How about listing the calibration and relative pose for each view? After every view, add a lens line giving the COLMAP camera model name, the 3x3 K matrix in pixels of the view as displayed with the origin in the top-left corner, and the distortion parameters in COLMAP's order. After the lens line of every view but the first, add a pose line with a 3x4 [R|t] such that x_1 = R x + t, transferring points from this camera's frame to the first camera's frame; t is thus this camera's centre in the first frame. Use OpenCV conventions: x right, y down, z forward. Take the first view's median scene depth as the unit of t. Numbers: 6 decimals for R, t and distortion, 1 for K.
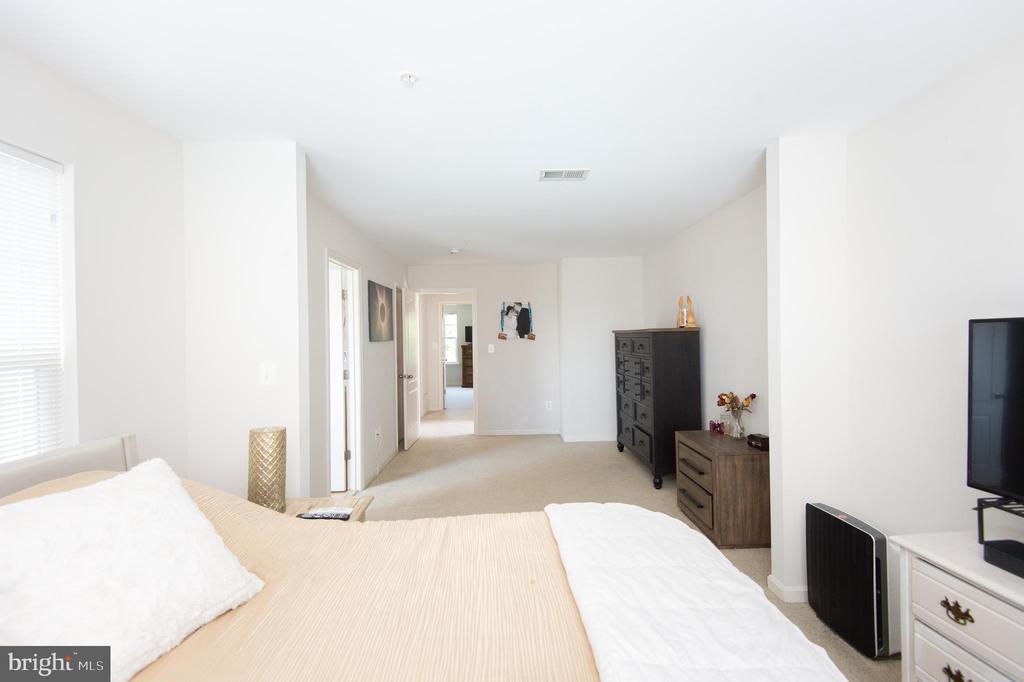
lens RADIAL K [[477.1, 0, 514.8], [0, 477.1, 339.5], [0, 0, 1]] dist [0.044040, -0.024841]
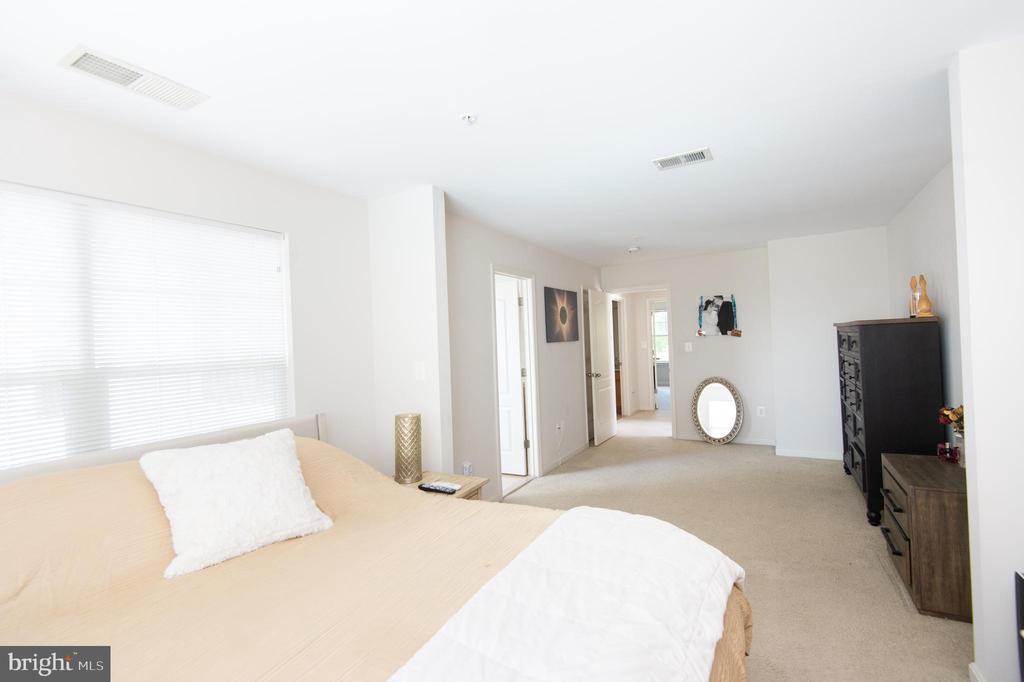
lens RADIAL K [[477.1, 0, 514.8], [0, 477.1, 339.5], [0, 0, 1]] dist [0.044040, -0.024841]
pose [[0.861354, -0.019606, -0.507627, 0.197218], [0.022498, 0.999747, -0.000436, -0.004029], [0.507507, -0.011045, 0.861577, 0.025422]]
